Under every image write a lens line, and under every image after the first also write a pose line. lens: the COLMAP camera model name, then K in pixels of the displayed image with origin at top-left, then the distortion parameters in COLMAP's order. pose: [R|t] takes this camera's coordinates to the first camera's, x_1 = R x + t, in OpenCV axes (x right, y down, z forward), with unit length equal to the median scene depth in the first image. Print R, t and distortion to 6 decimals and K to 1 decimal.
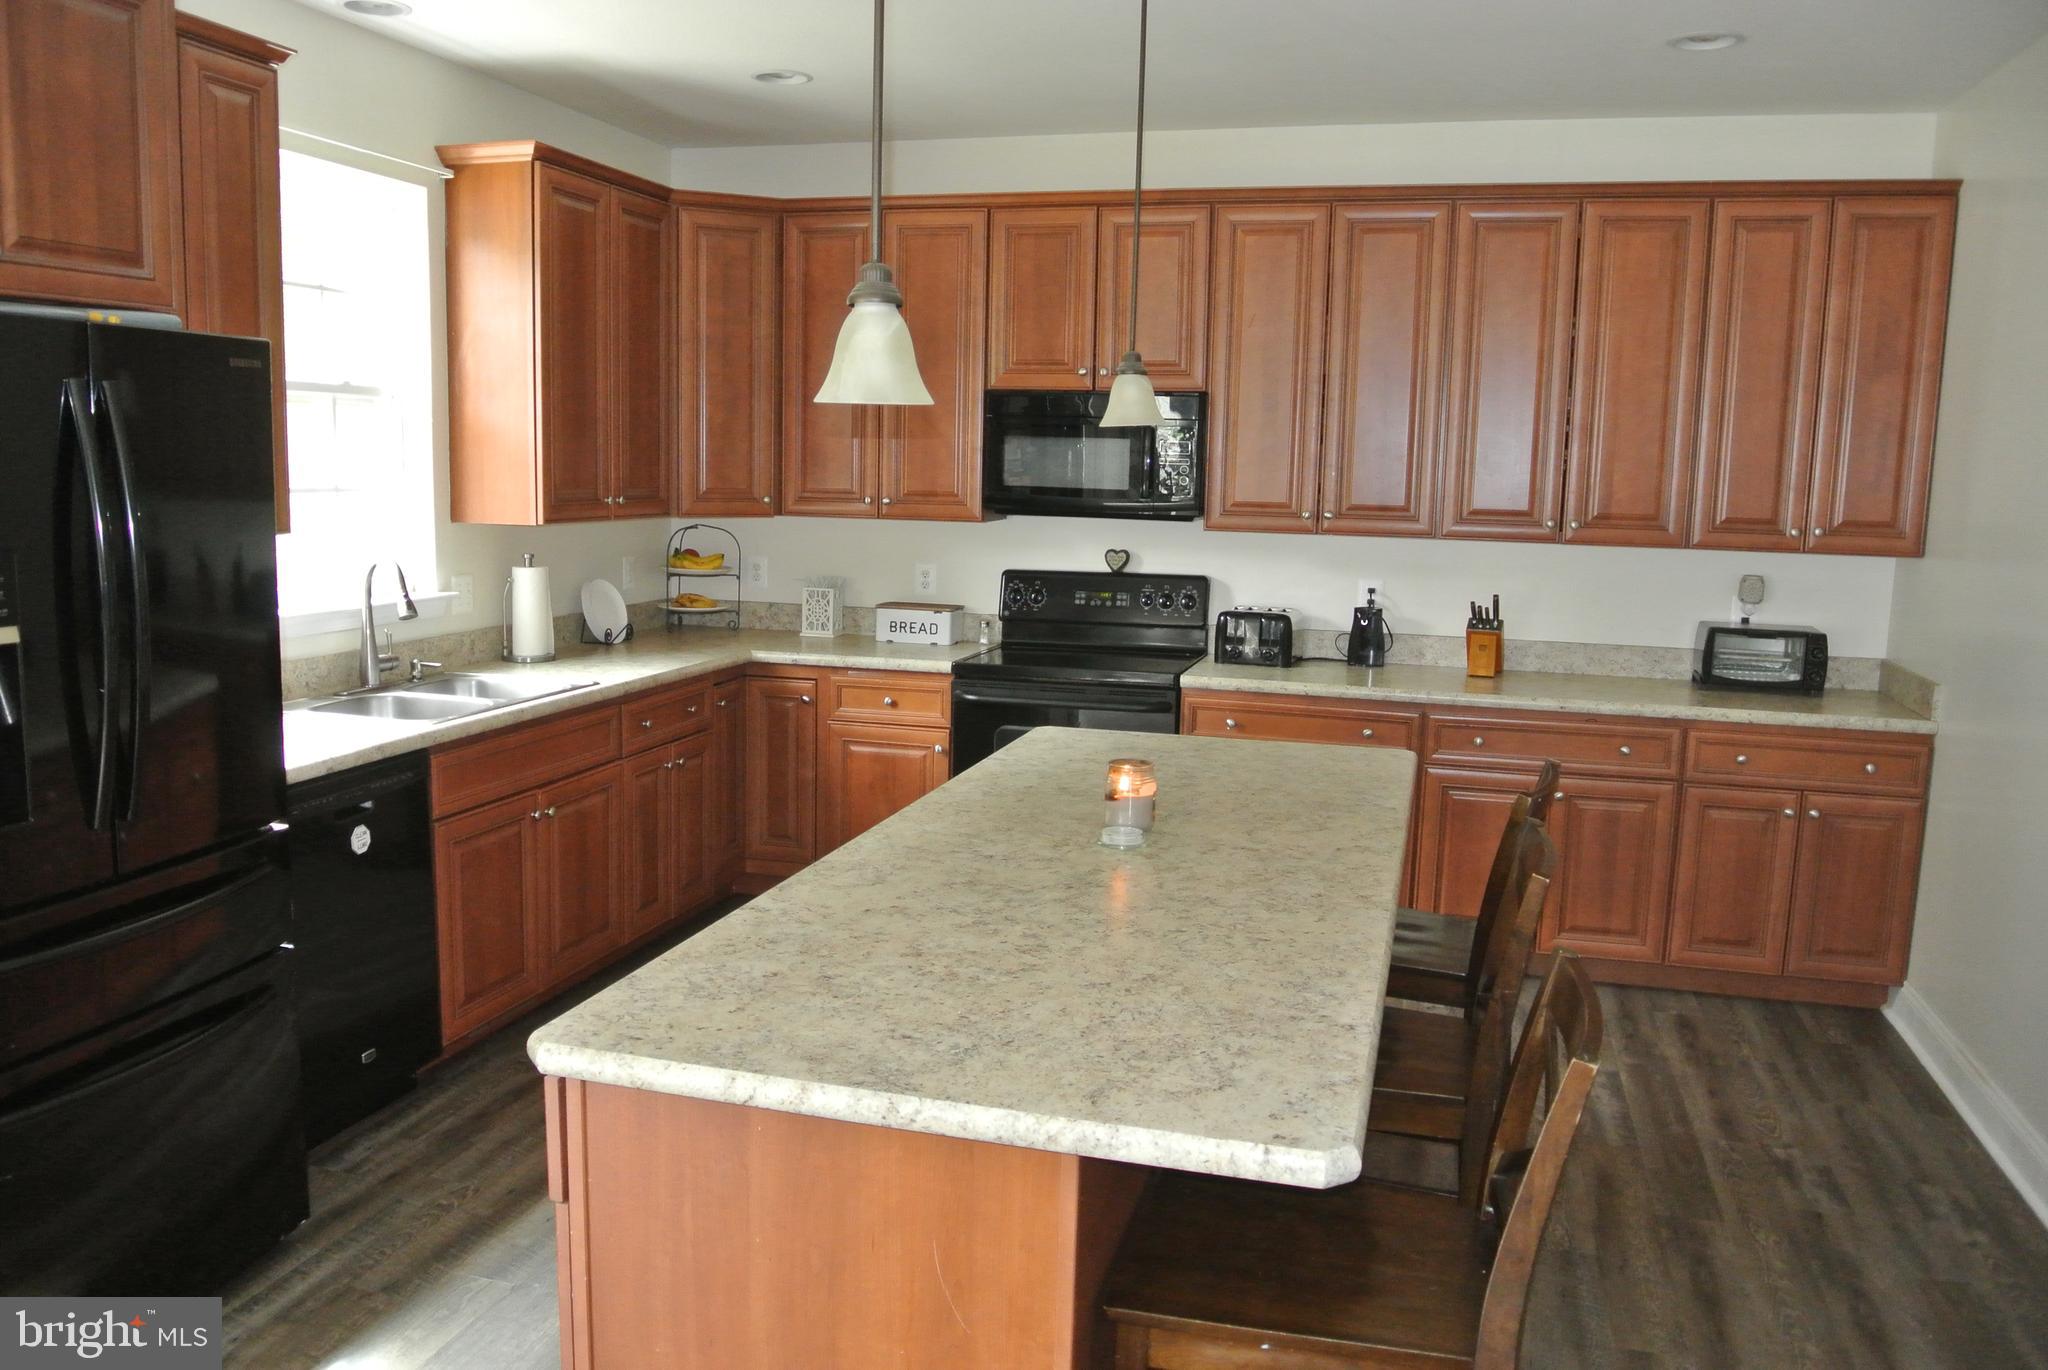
lens RADIAL K [[1592.5, 0, 1024.0], [0, 1592.5, 685.0], [0, 0, 1]] dist [-0.059520, -0.001328]
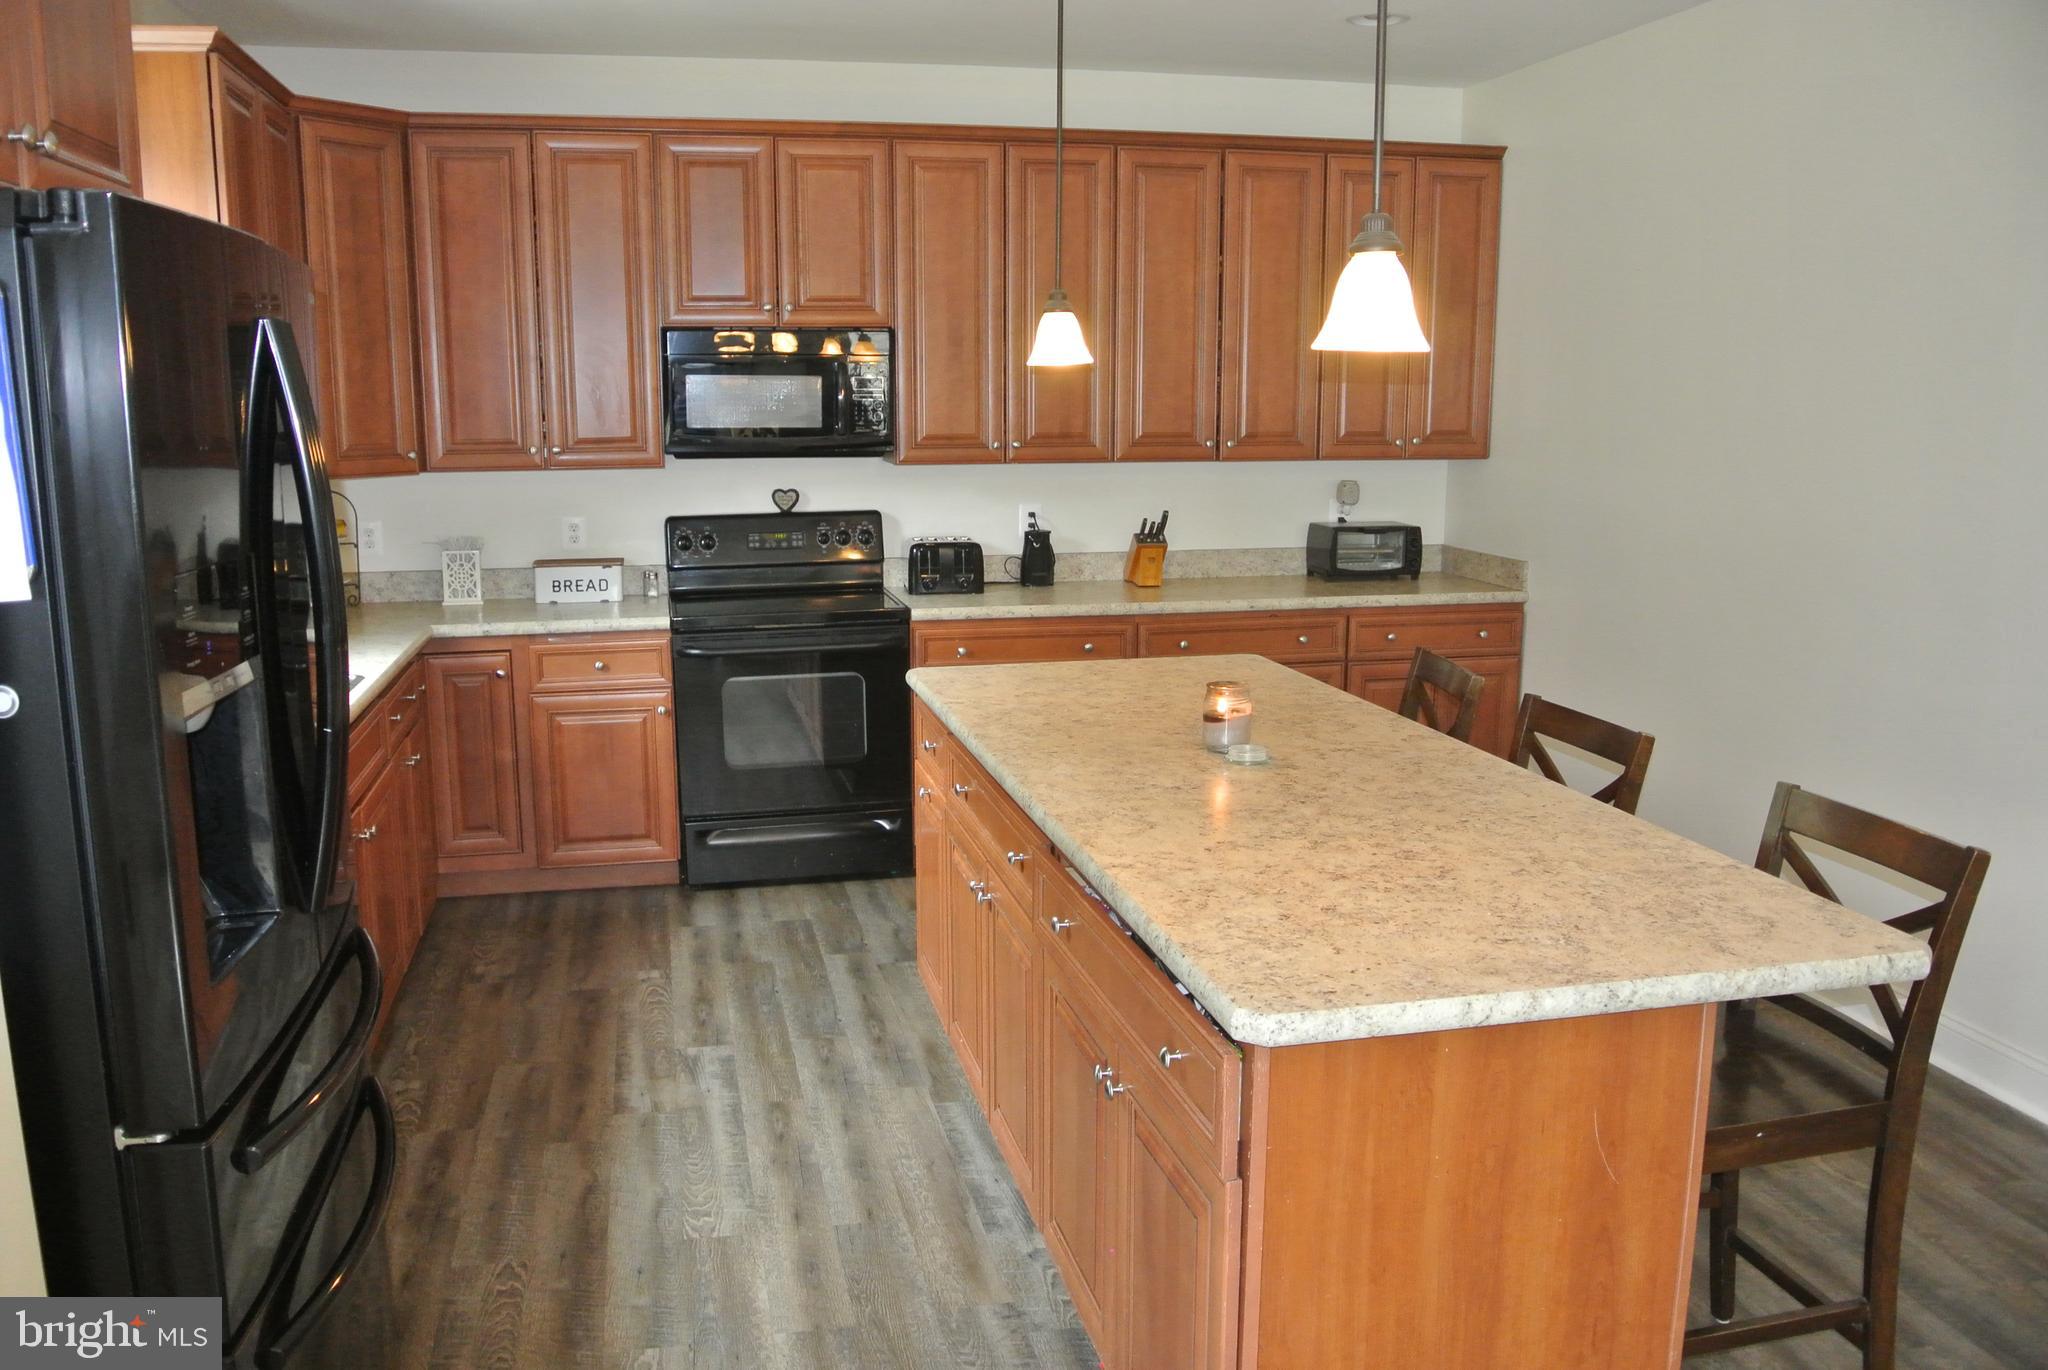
lens RADIAL K [[1582.2, 0, 987.7], [0, 1582.2, 691.4], [0, 0, 1]] dist [-0.083514, 0.034412]
pose [[0.882412, -0.111161, 0.457156, -0.325912], [0.089251, 0.993594, 0.069326, -0.019514], [-0.461933, -0.020372, 0.886681, 0.086100]]
